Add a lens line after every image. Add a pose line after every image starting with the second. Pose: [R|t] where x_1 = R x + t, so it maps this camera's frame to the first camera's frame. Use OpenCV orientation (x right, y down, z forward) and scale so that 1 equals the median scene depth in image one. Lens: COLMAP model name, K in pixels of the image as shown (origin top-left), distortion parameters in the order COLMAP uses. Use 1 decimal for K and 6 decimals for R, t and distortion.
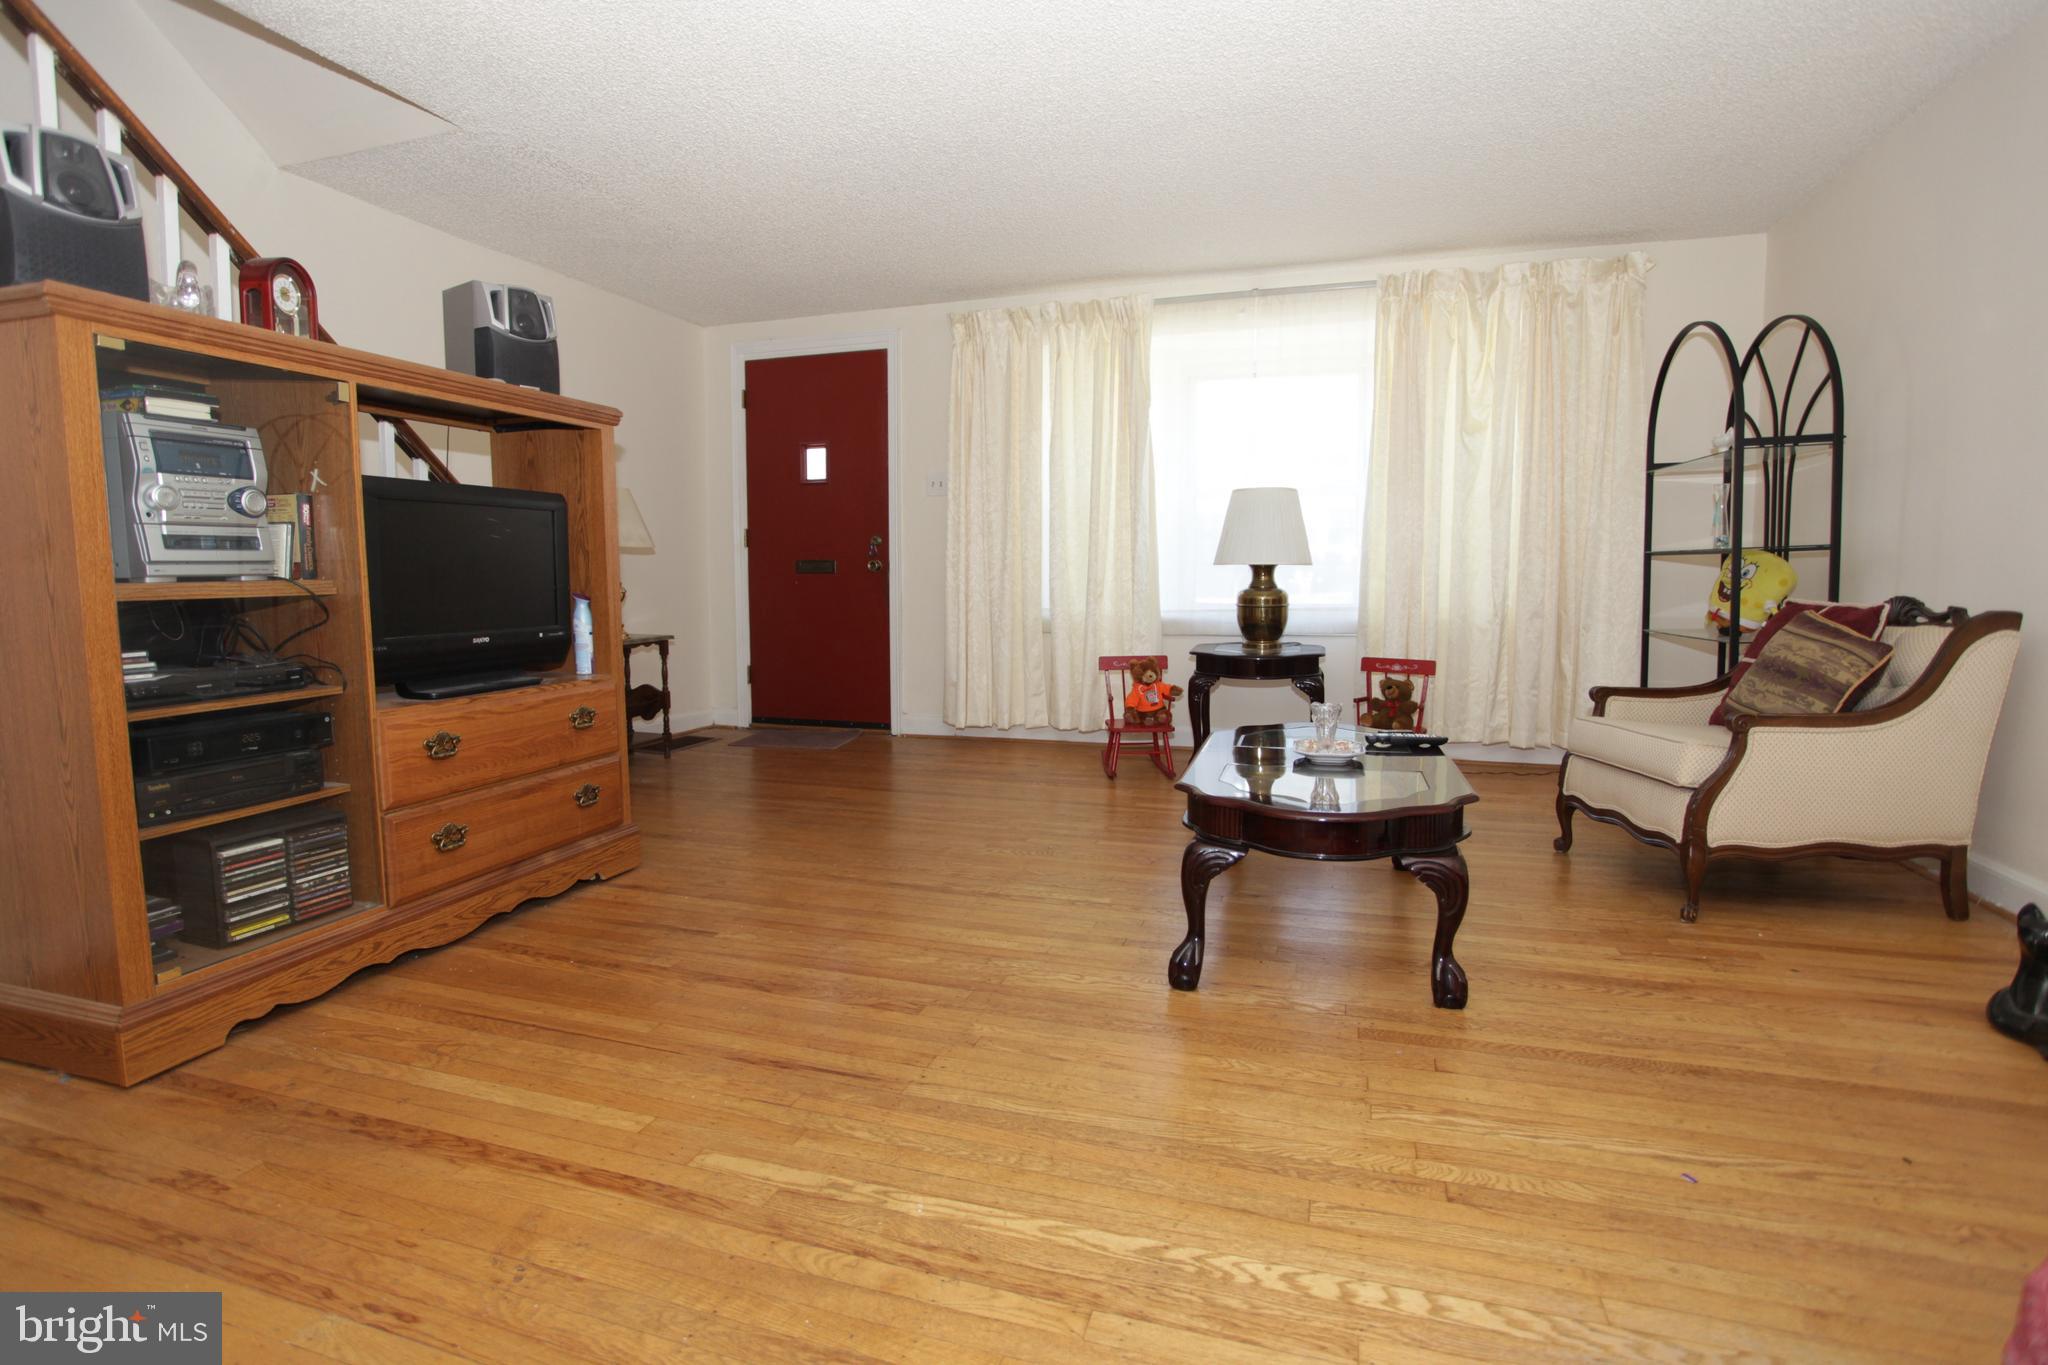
lens RADIAL K [[1012.2, 0, 1008.5], [0, 1012.2, 680.1], [0, 0, 1]] dist [-0.072903, 0.030741]
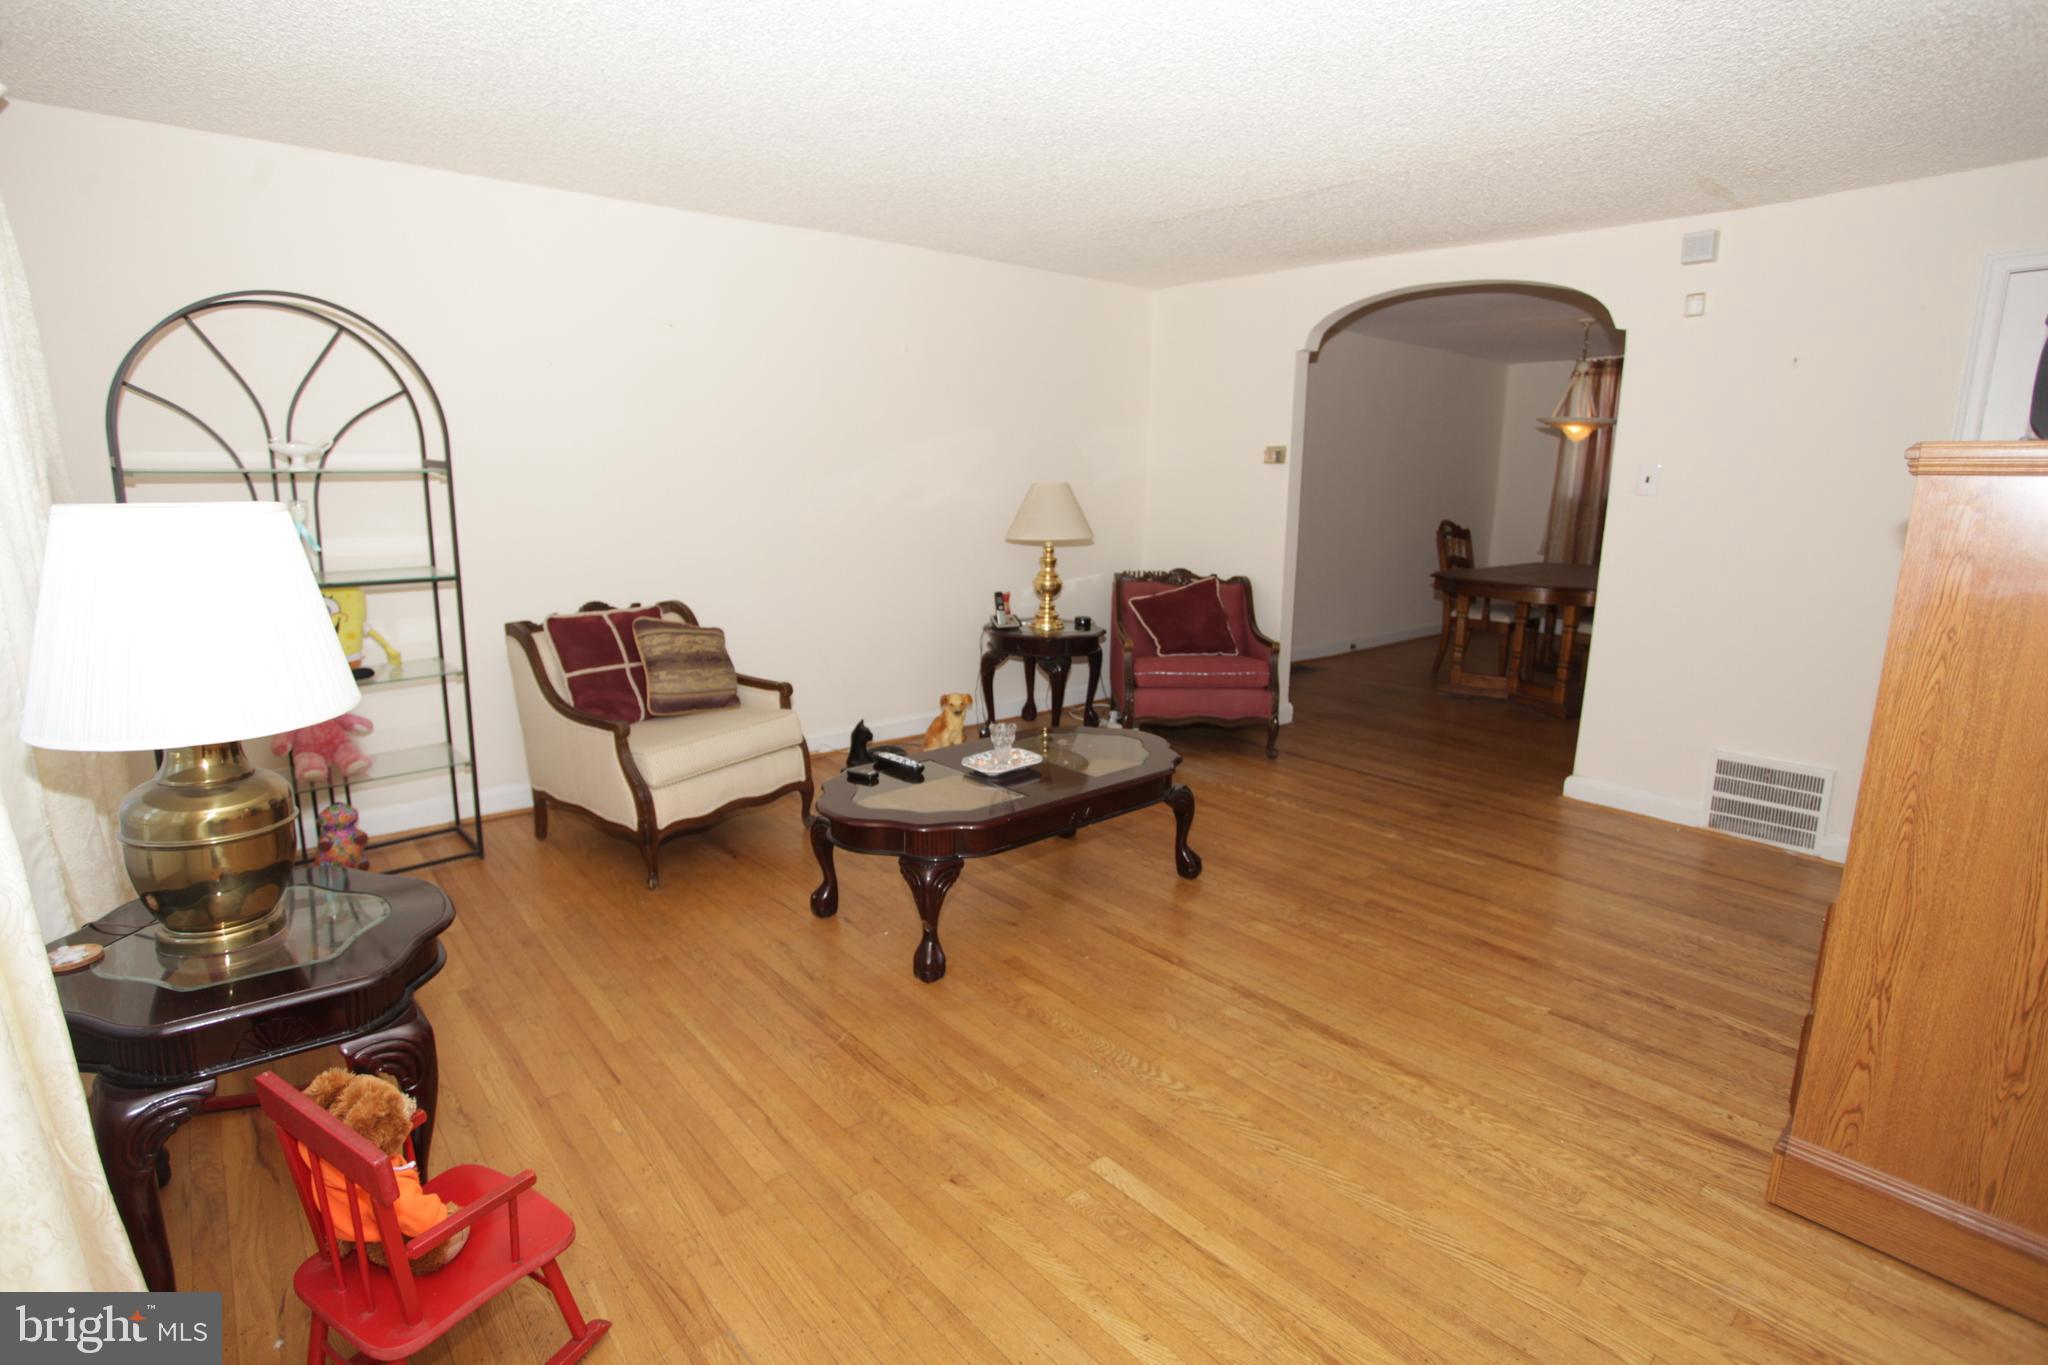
lens RADIAL K [[1012.2, 0, 1019.4], [0, 1012.2, 675.5], [0, 0, 1]] dist [-0.072903, 0.030741]
pose [[-0.860501, -0.107596, 0.497957, -0.255414], [0.043707, 0.958247, 0.282581, -0.333042], [-0.507571, 0.264925, -0.819870, 1.770942]]
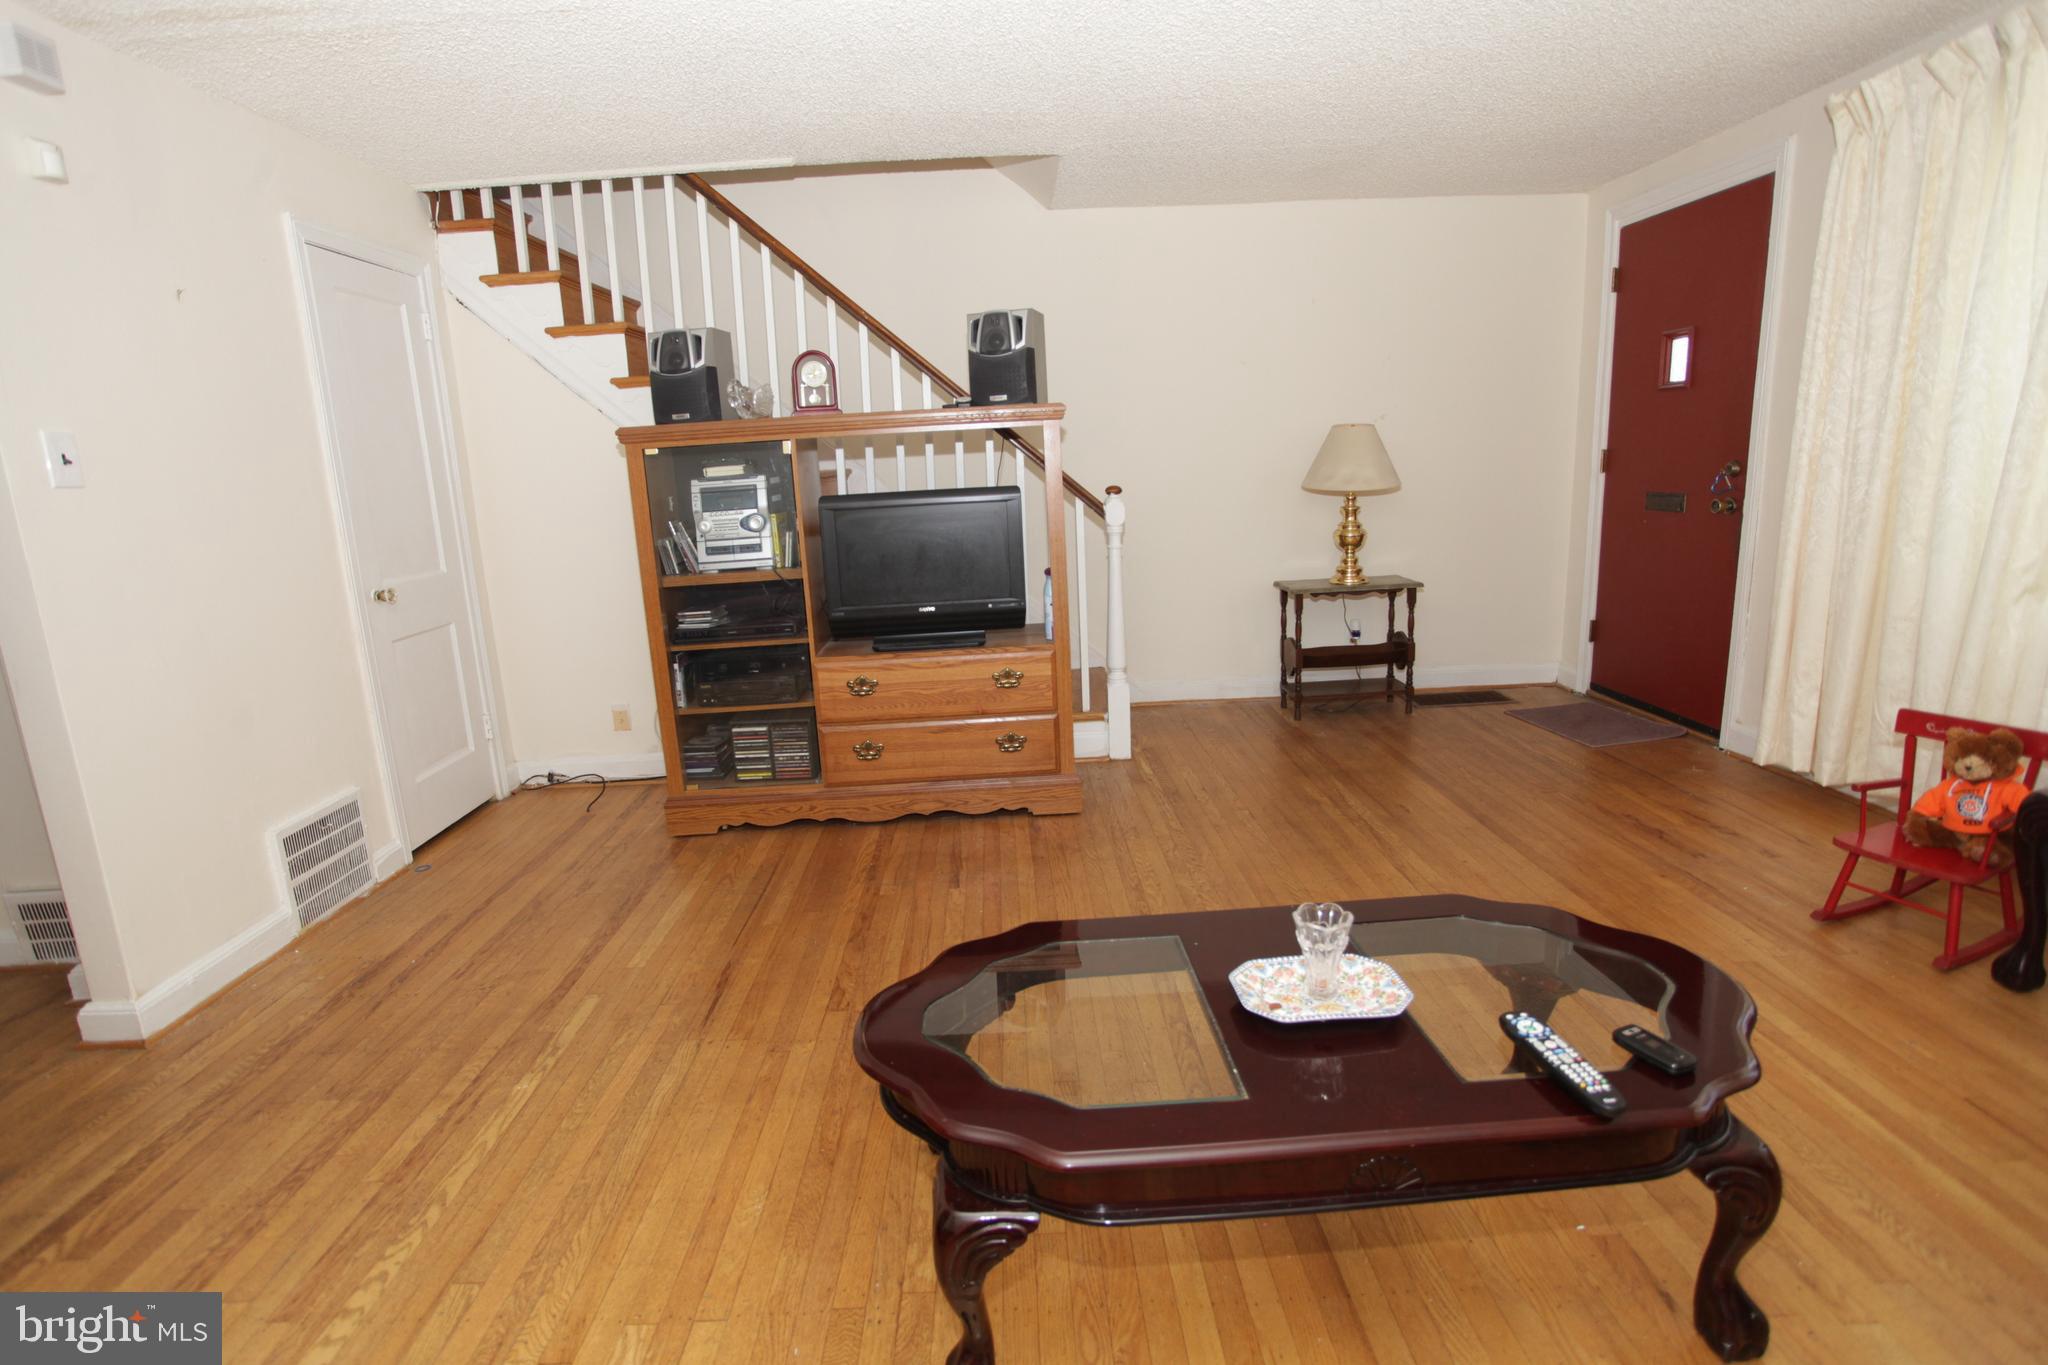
lens RADIAL K [[1012.2, 0, 1007.7], [0, 1012.2, 674.0], [0, 0, 1]] dist [-0.072903, 0.030741]
pose [[0.326140, 0.183956, -0.927250, 0.683855], [-0.051997, 0.982889, 0.176705, -0.179037], [0.943890, -0.009416, 0.330125, 0.595866]]
